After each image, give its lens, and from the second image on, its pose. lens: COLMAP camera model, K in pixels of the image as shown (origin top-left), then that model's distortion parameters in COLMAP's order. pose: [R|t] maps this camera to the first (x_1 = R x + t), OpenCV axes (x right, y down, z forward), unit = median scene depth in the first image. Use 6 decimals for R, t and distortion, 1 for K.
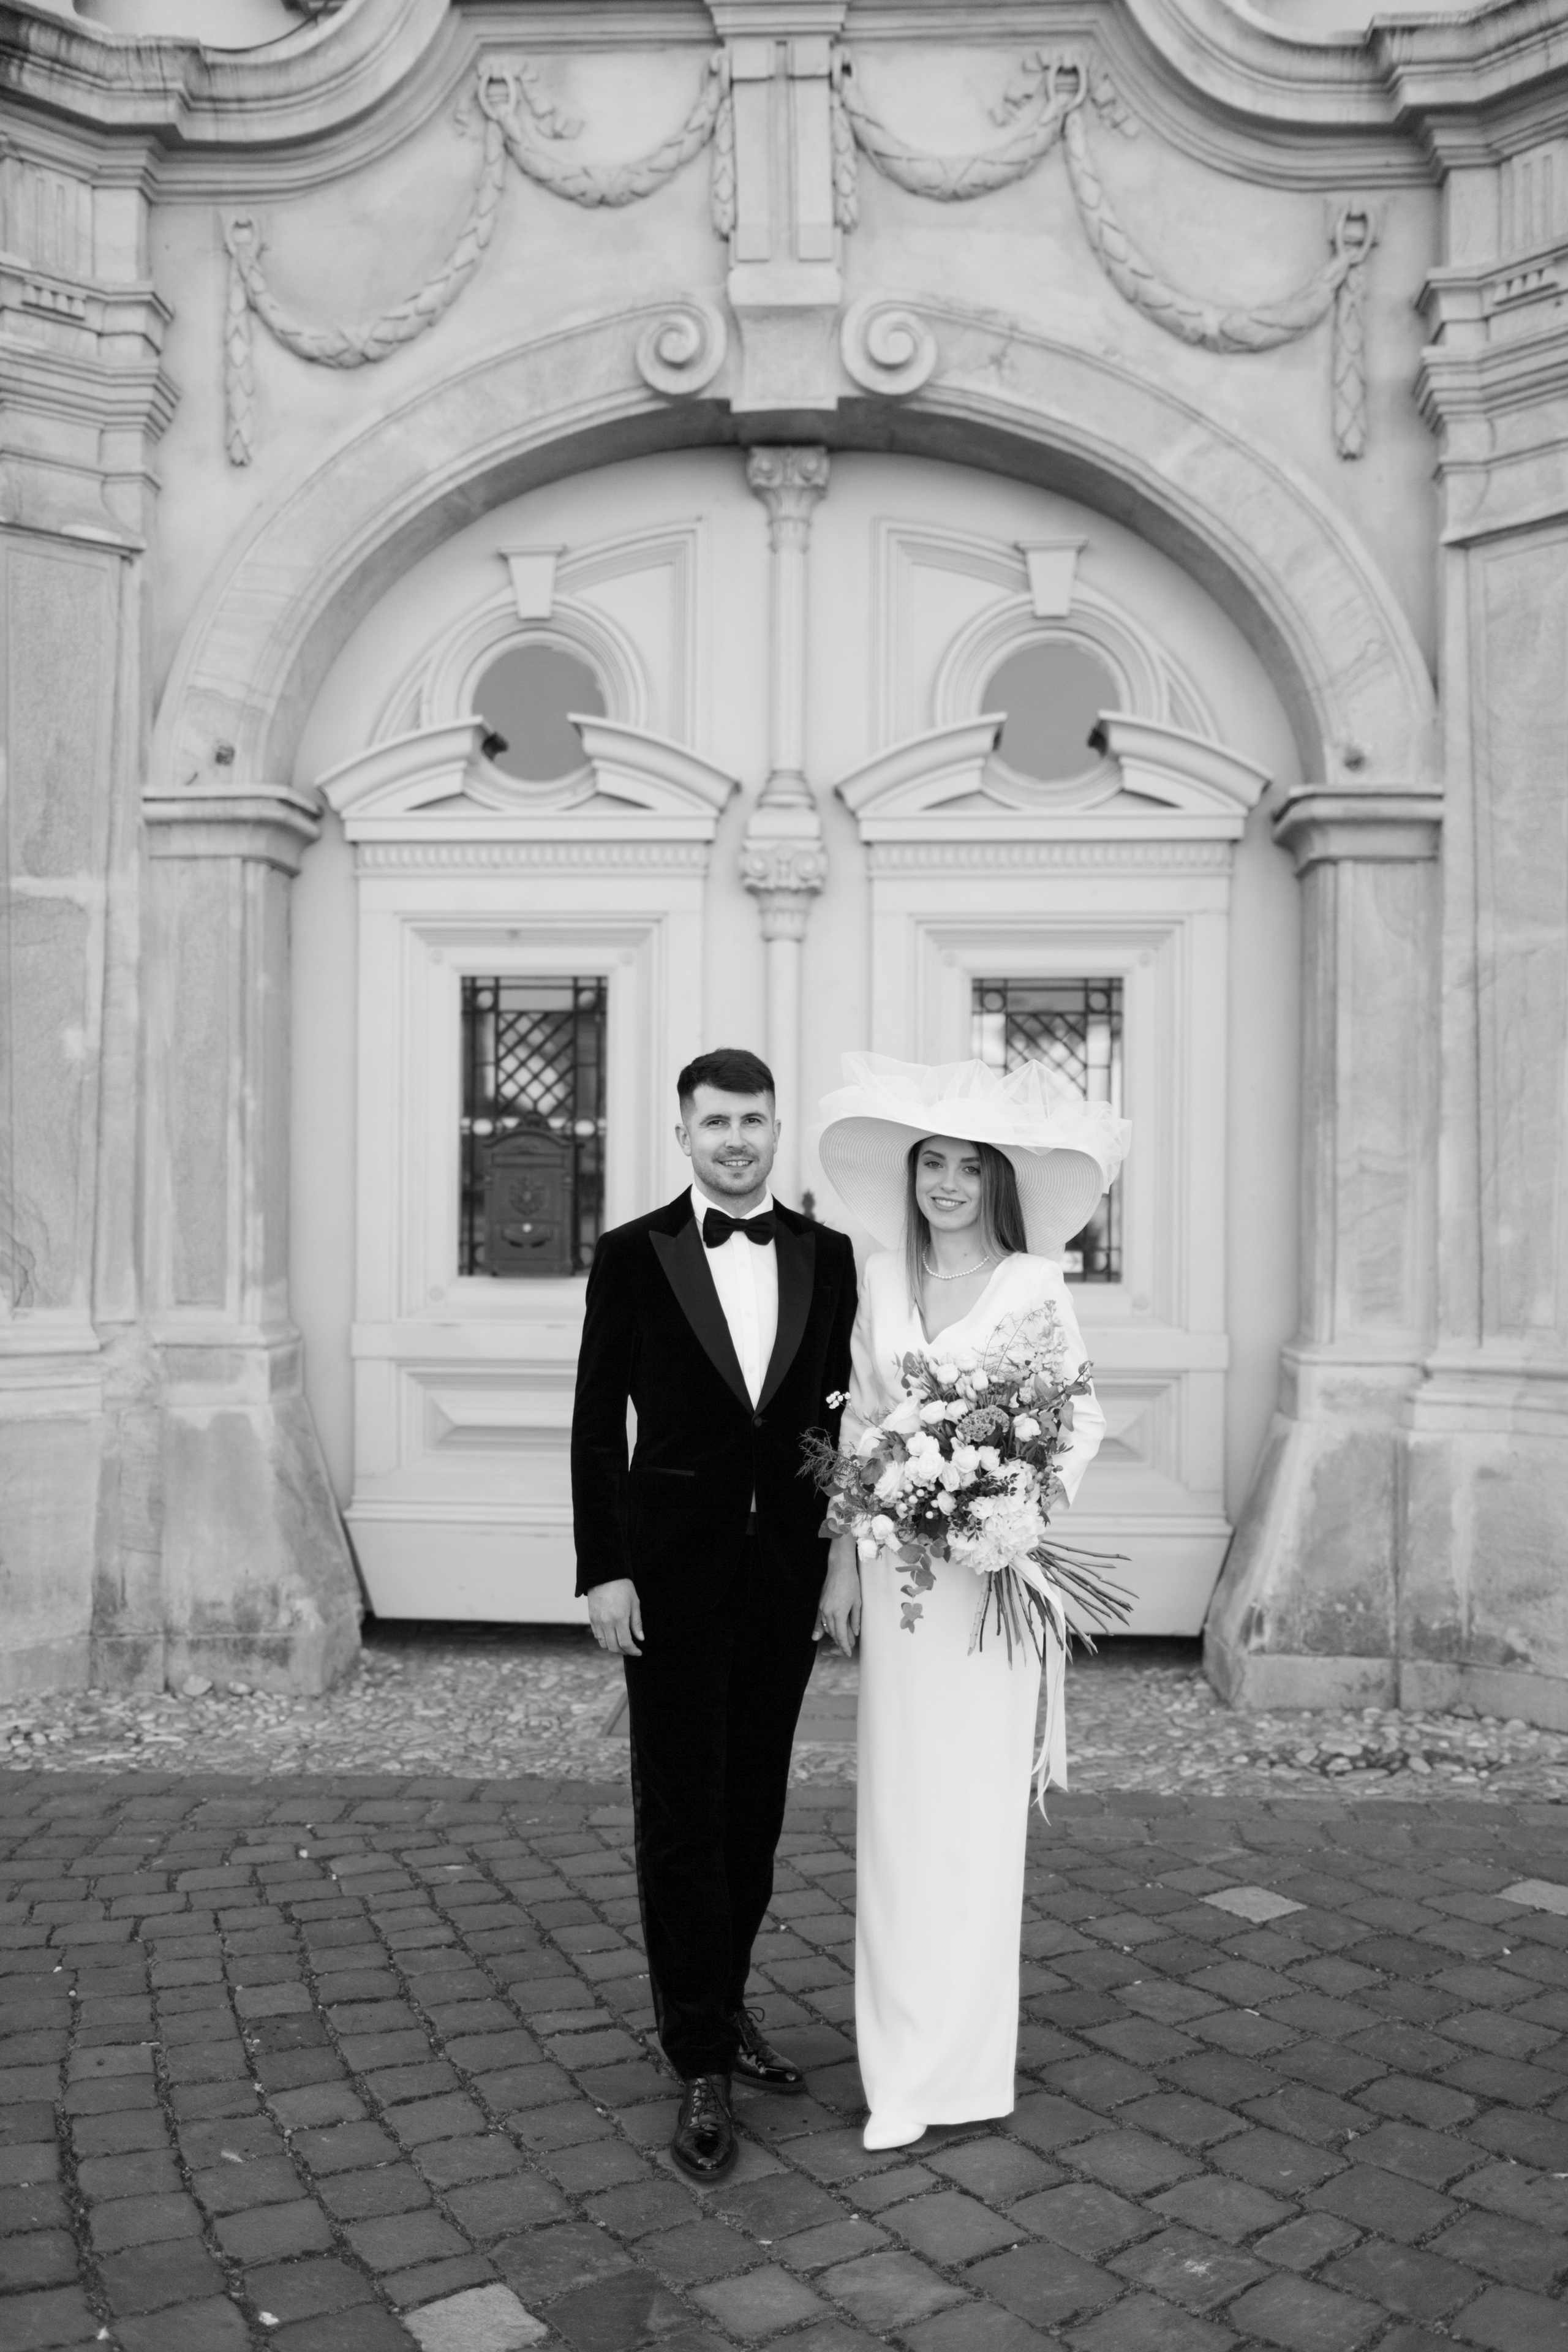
lens RADIAL K [[2423.2, 0, 717.7], [0, 2423.2, 1159.8], [0, 0, 1]] dist [0.005090, -0.002901]
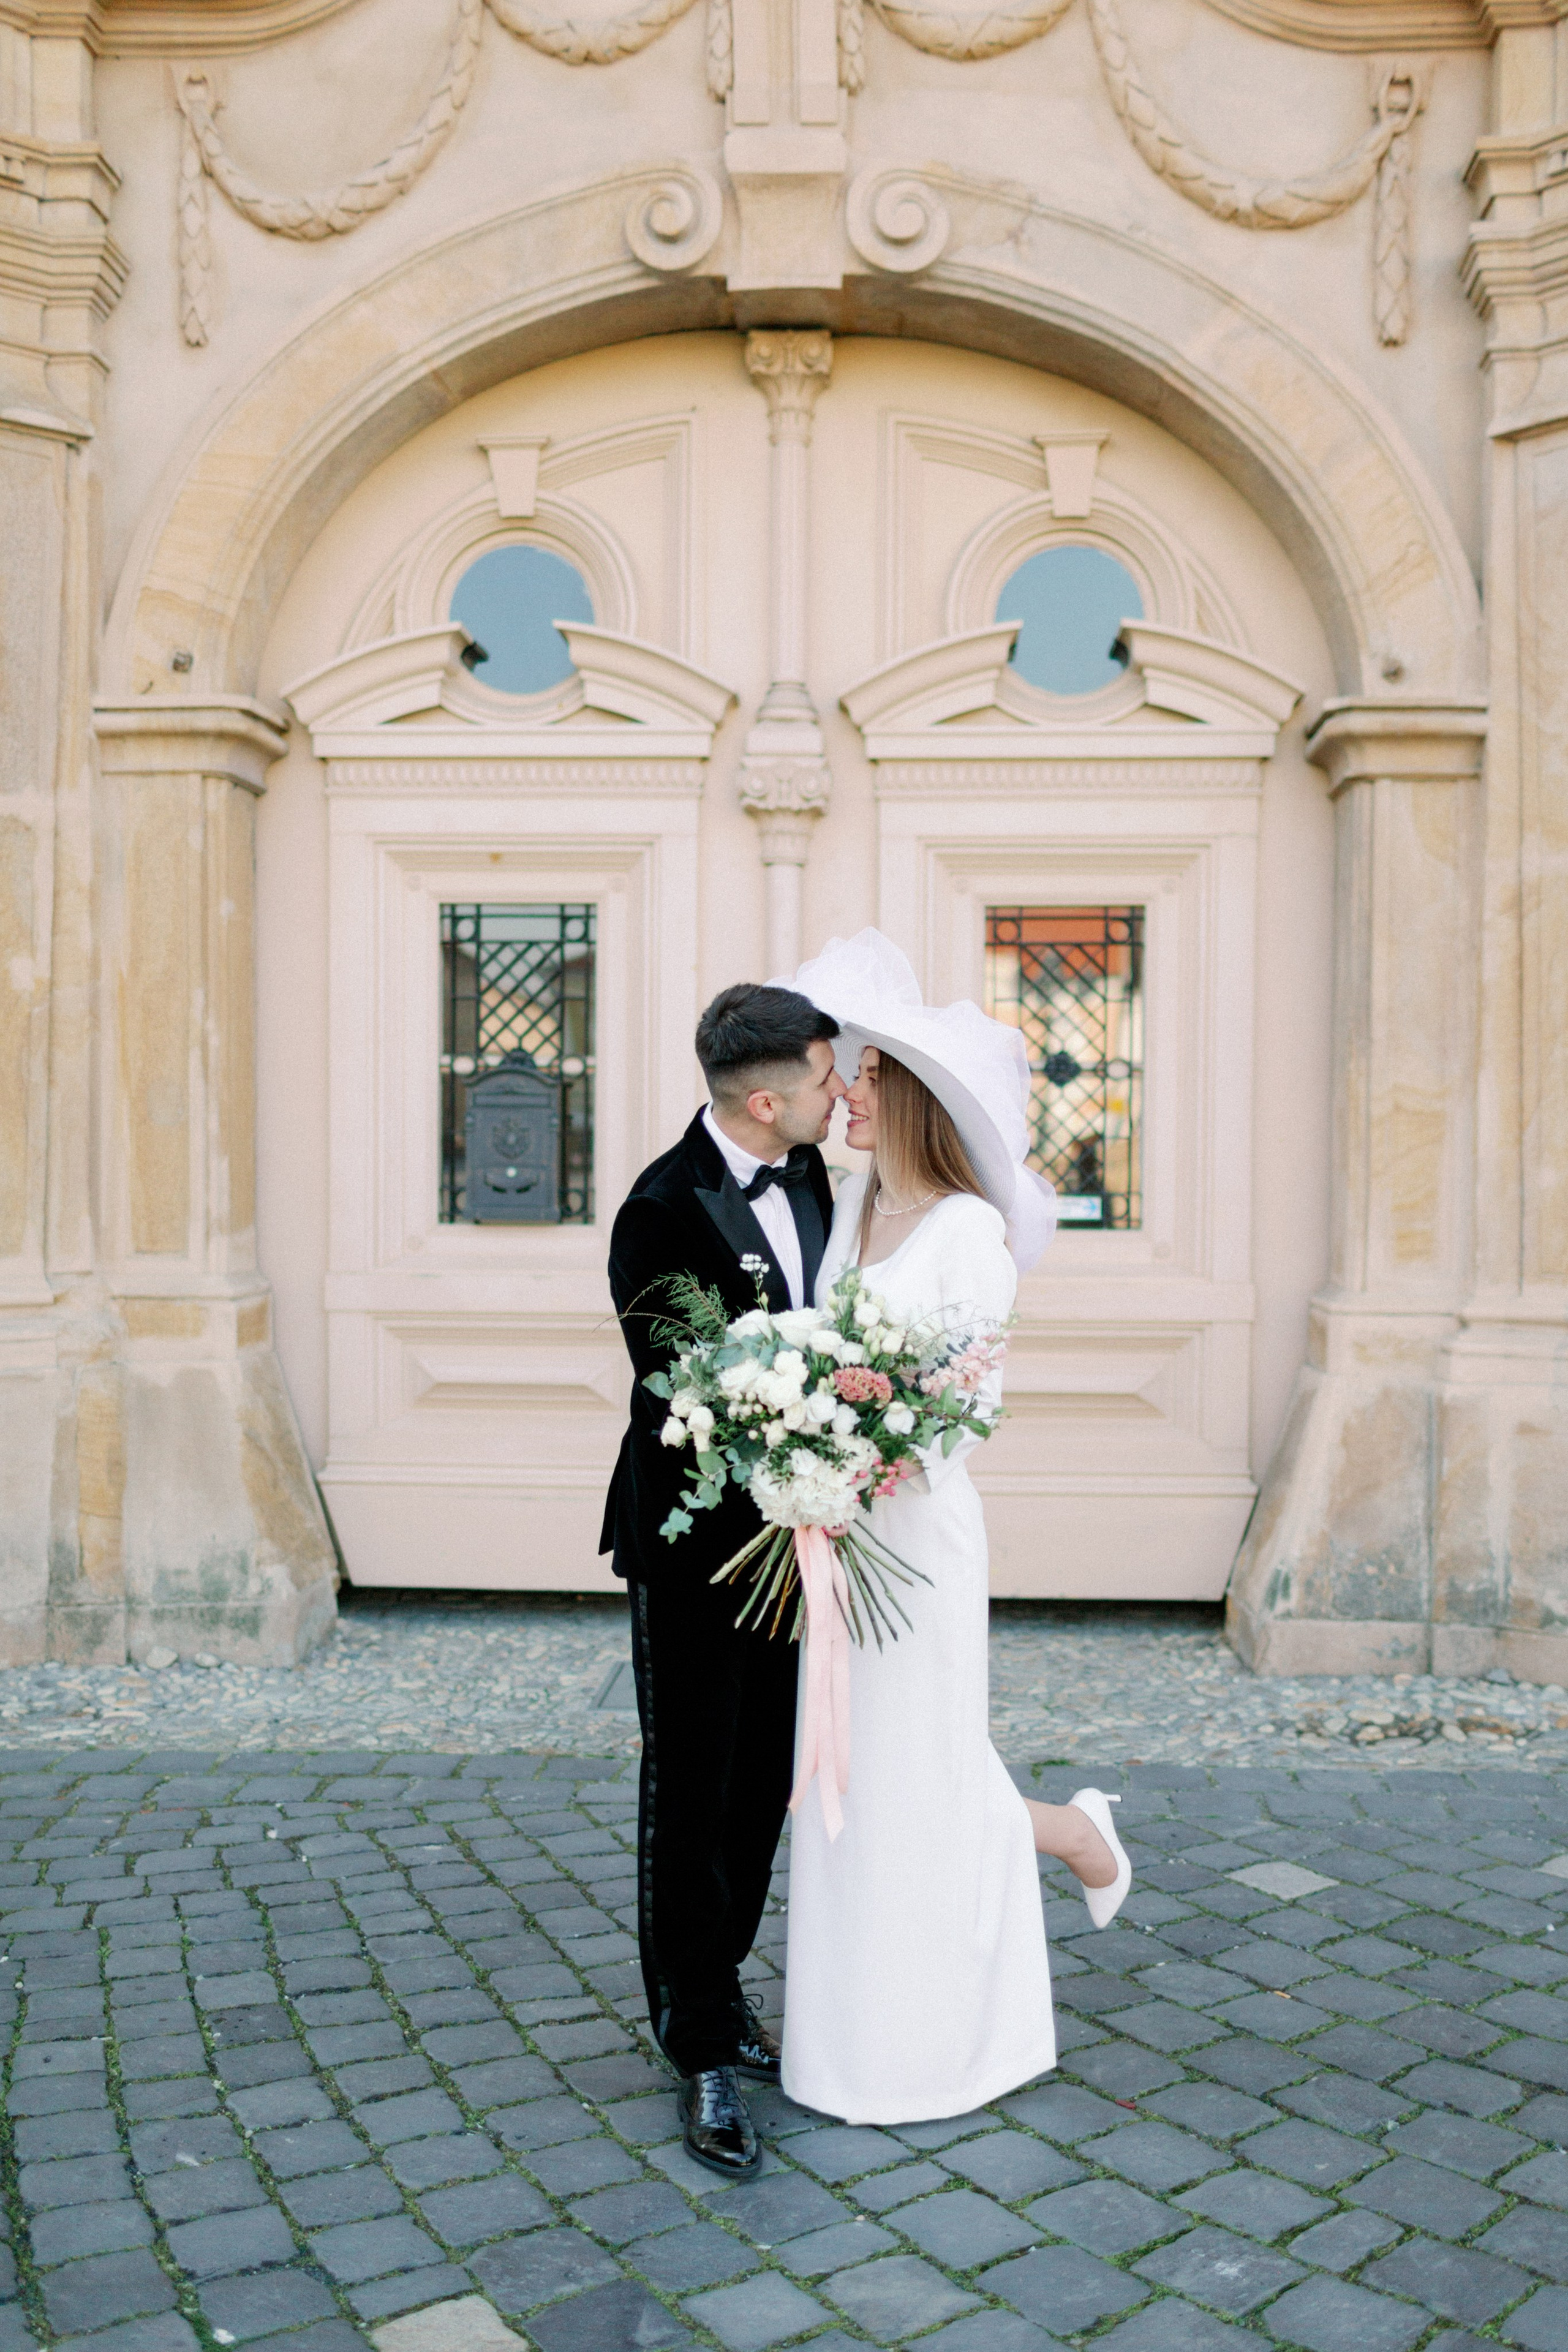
lens RADIAL K [[2514.9, 0, 772.1], [0, 2514.9, 1211.3], [0, 0, 1]] dist [0.006755, 0.000829]
pose [[0.999761, -0.001359, 0.021809, 0.001059], [0.000531, 0.999281, 0.037923, 0.006788], [-0.021845, -0.037903, 0.999043, 0.025352]]
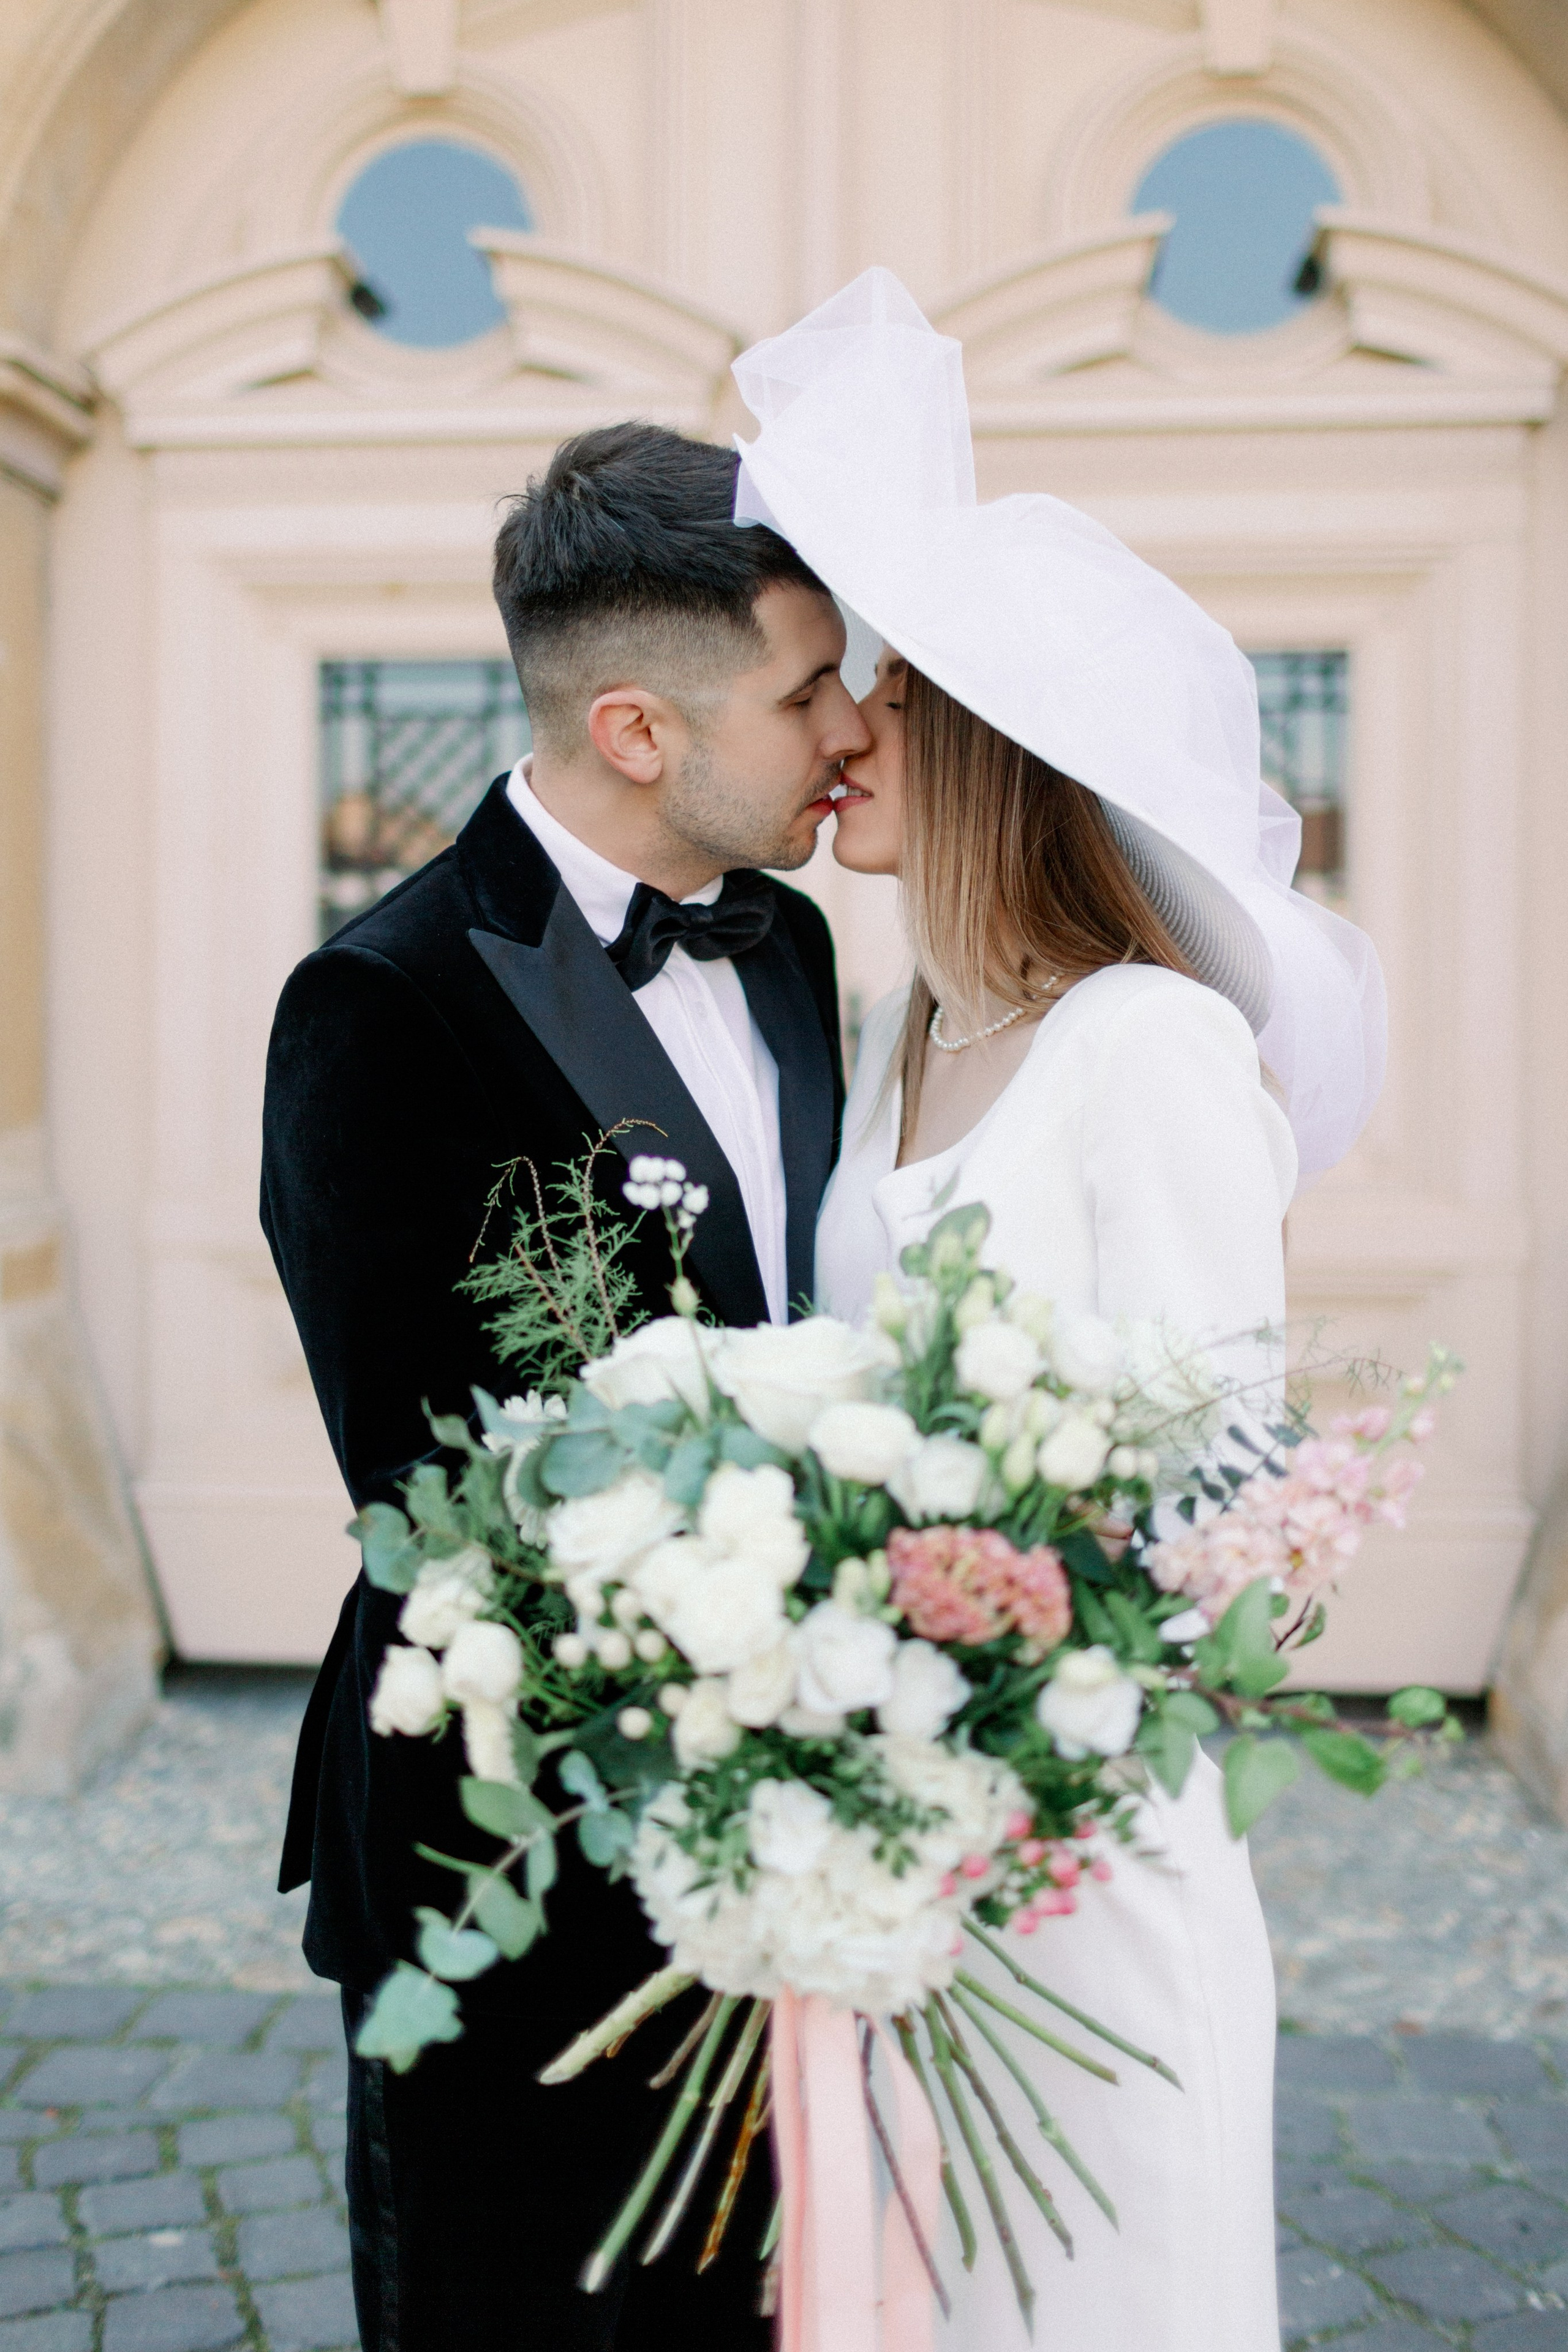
lens RADIAL K [[2645.0, 0, 680.3], [0, 2645.0, 1038.2], [0, 0, 1]] dist [-0.020237, -0.018739]
pose [[0.999425, -0.004918, -0.033537, 0.015463], [0.005133, 0.999967, 0.006331, 0.024003], [0.033505, -0.006499, 0.999417, 0.328620]]
